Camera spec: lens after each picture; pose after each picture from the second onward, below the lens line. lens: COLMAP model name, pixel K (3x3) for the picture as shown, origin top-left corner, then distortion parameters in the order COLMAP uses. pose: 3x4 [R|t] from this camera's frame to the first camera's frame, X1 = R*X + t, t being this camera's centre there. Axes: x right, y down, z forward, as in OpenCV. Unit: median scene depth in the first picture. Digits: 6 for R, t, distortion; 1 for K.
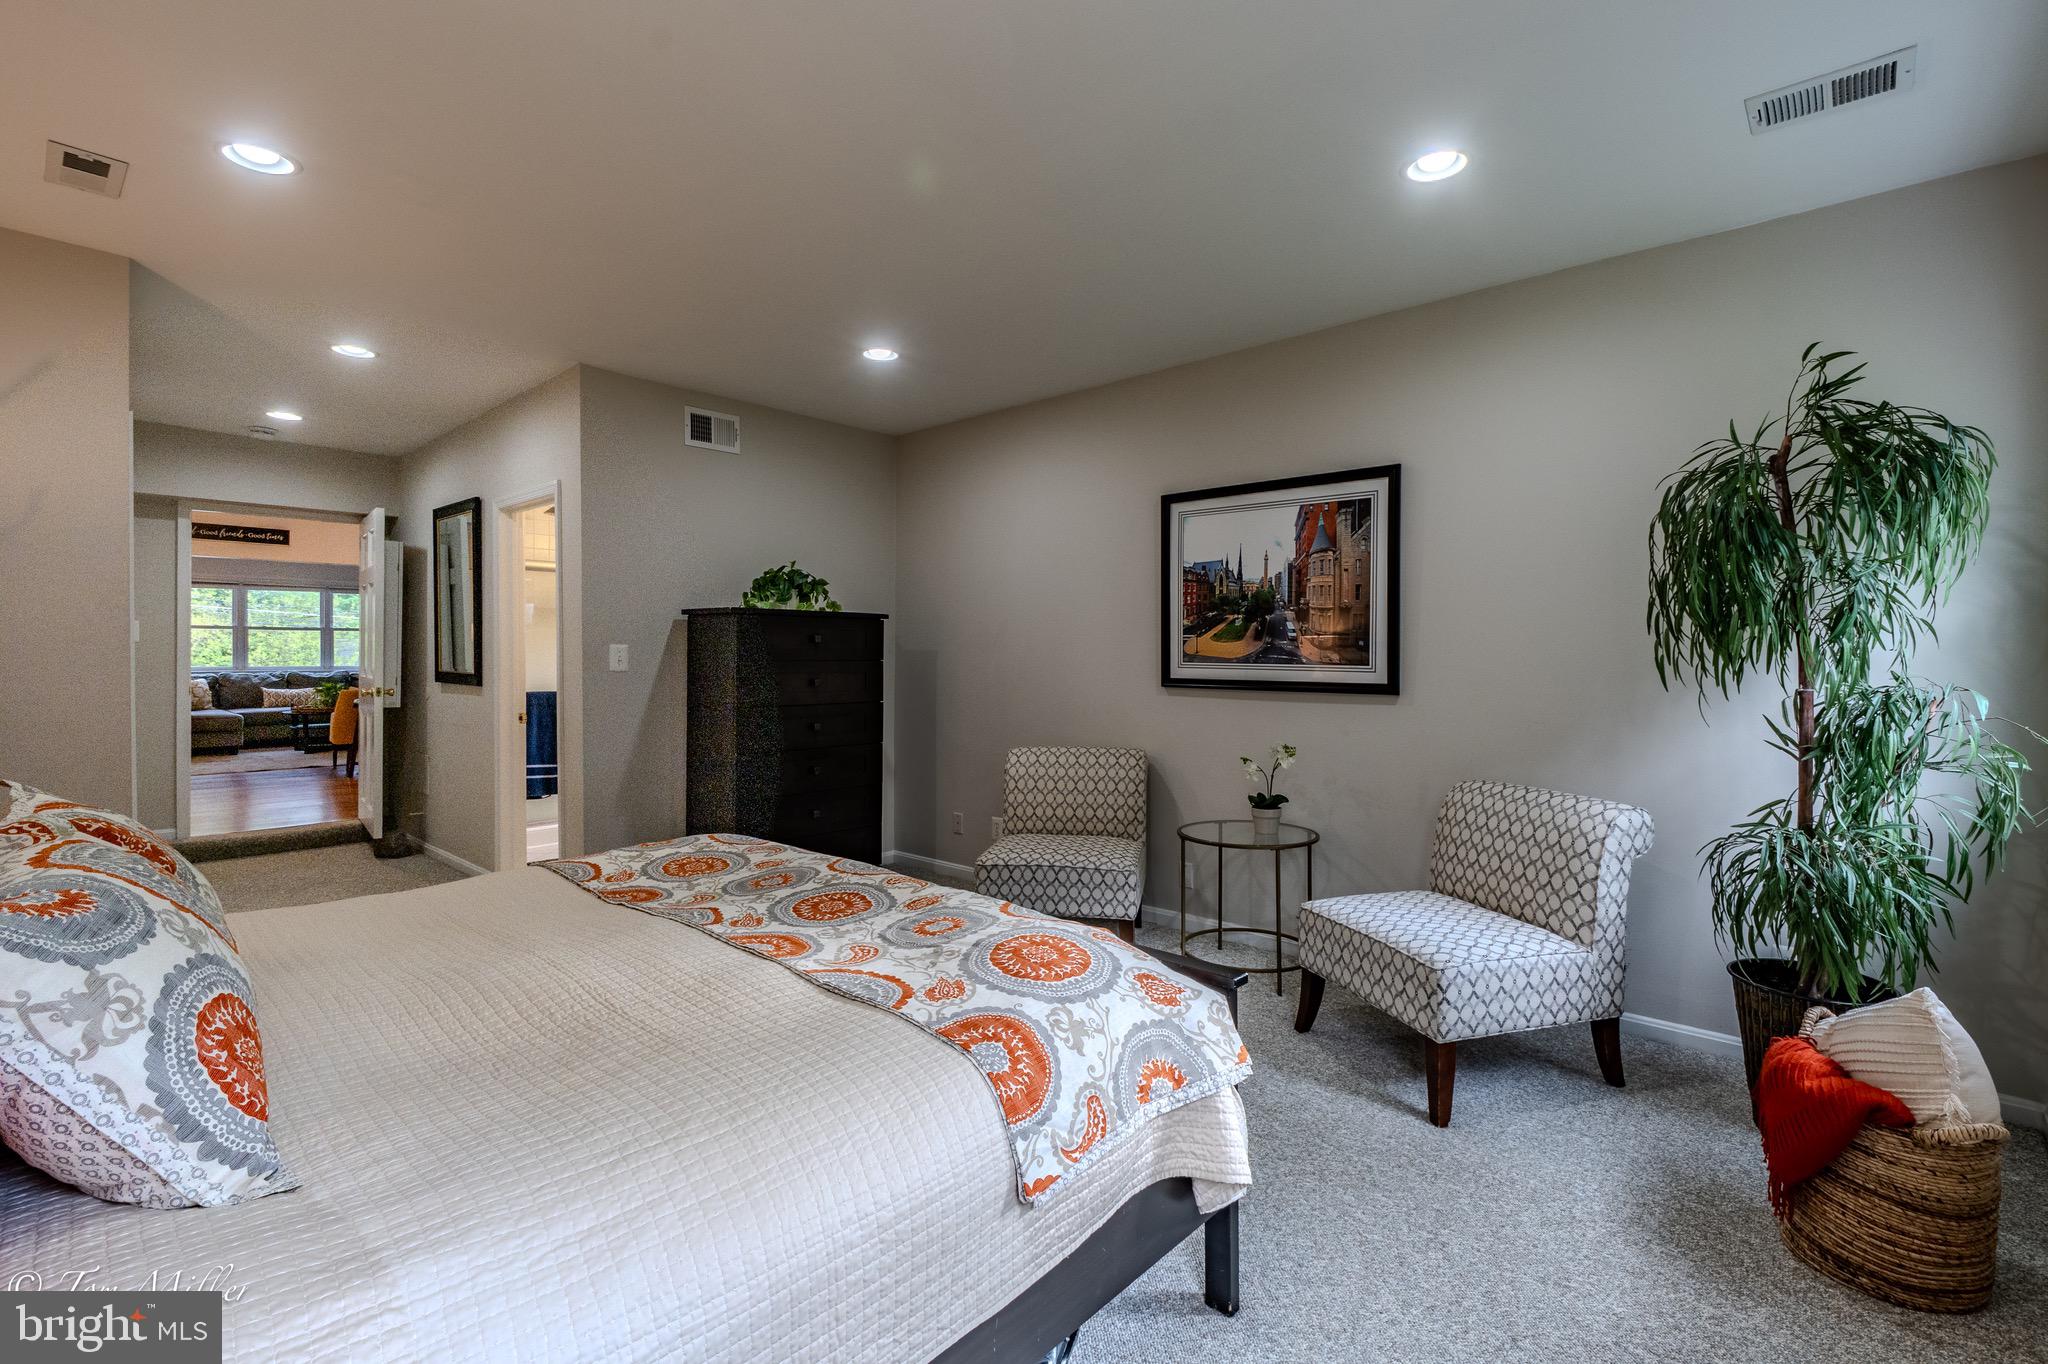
lens RADIAL K [[930.5, 0, 1020.8], [0, 930.5, 634.1], [0, 0, 1]] dist [0.011668, -0.010750]
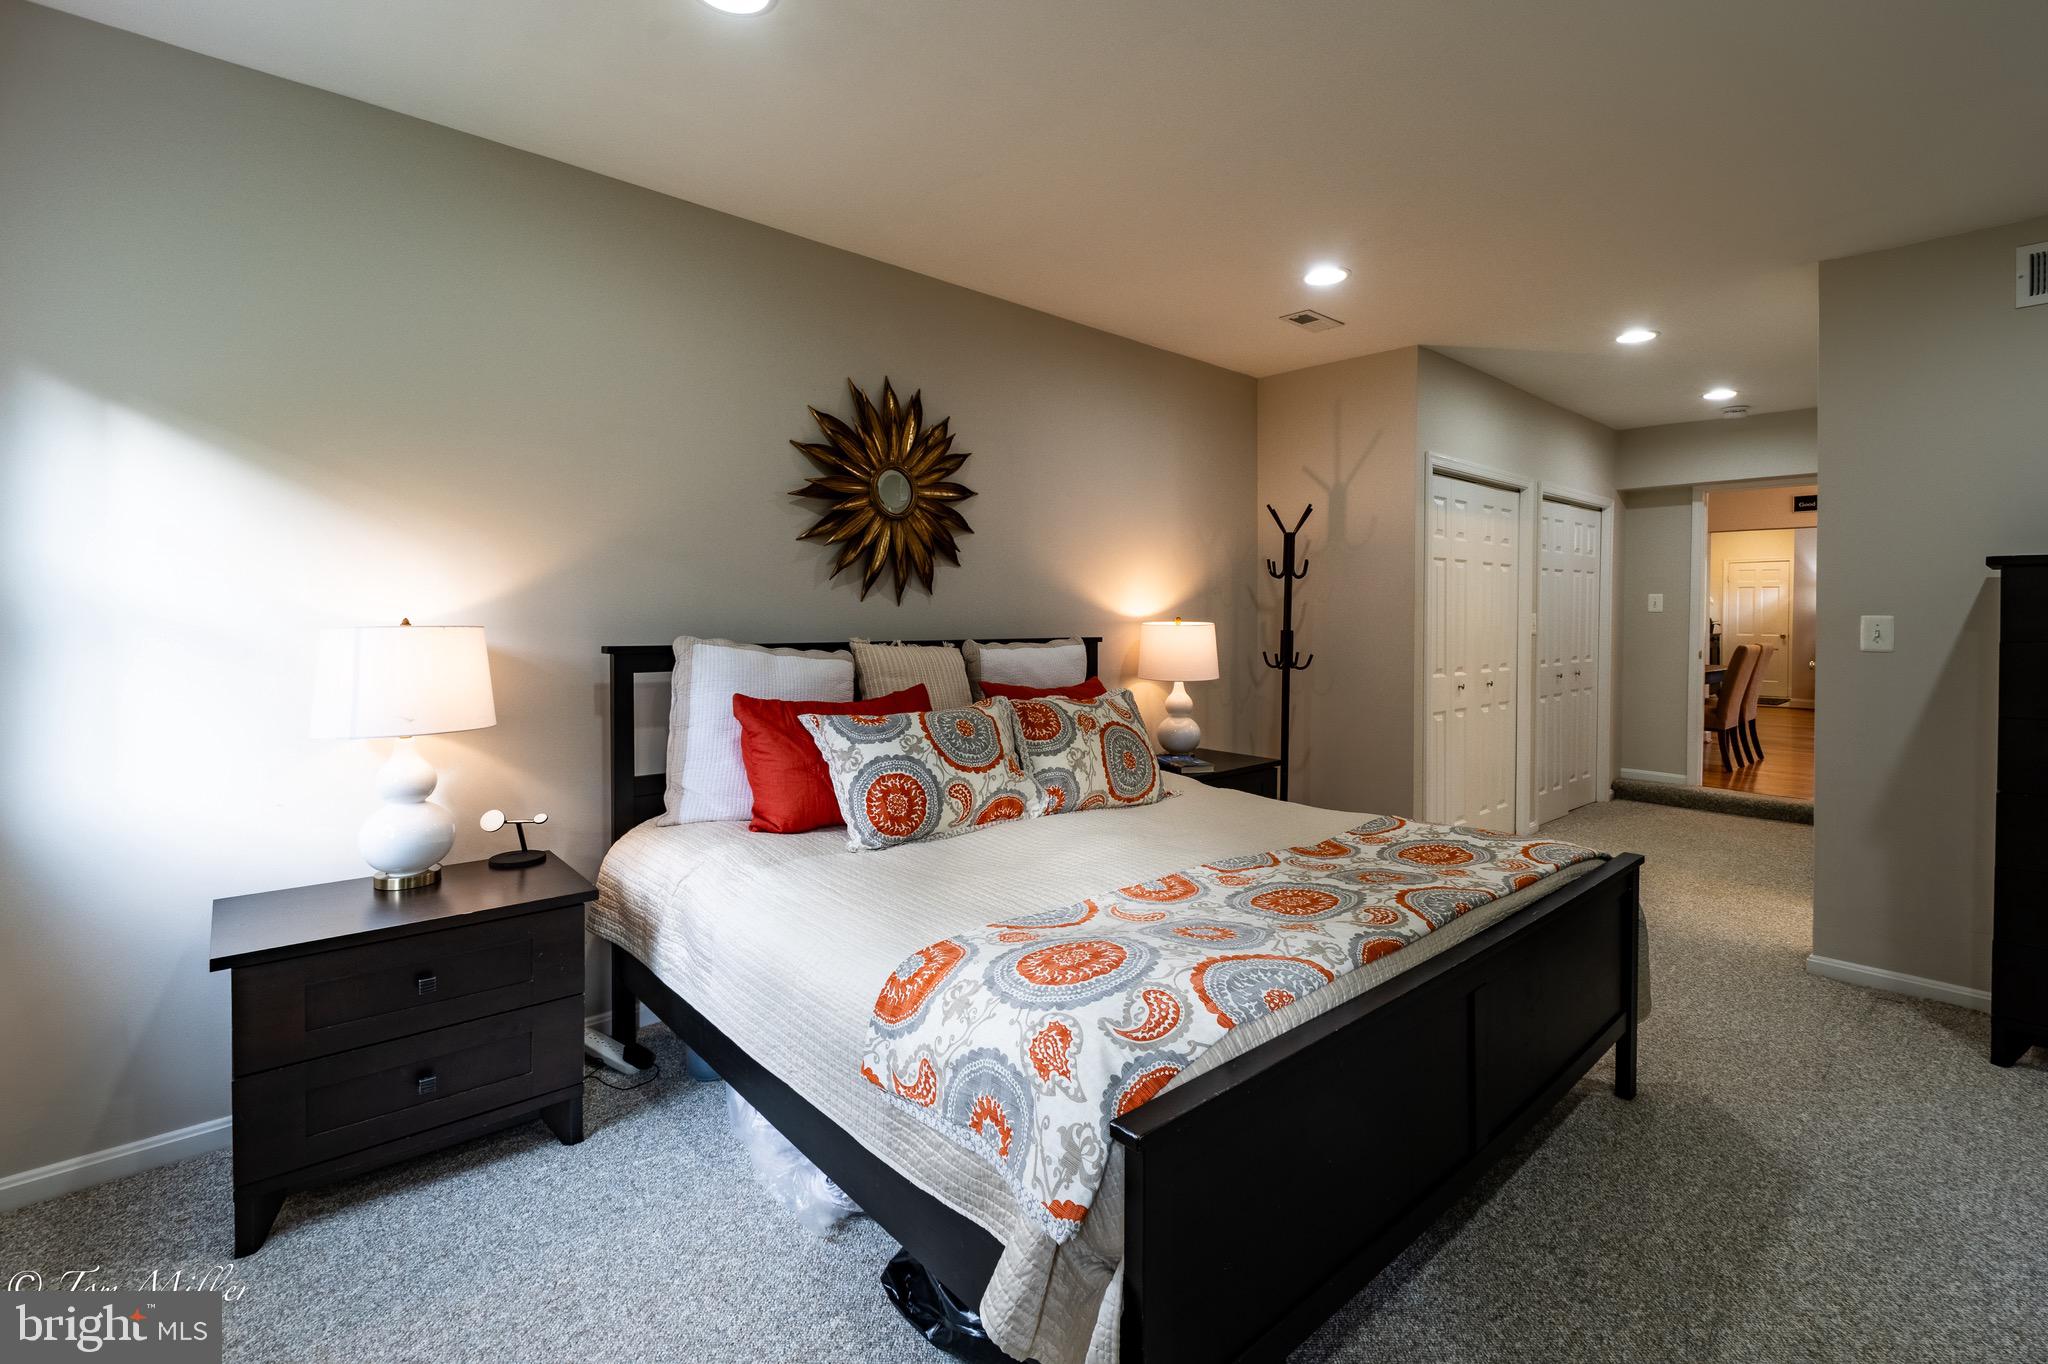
lens RADIAL K [[916.6, 0, 1033.3], [0, 916.6, 607.1], [0, 0, 1]] dist [-0.000811, -0.015620]
pose [[-0.102857, -0.013172, -0.994609, 0.594000], [0.018365, 0.999717, -0.015139, 0.006125], [0.994527, -0.019823, -0.102586, 0.677264]]
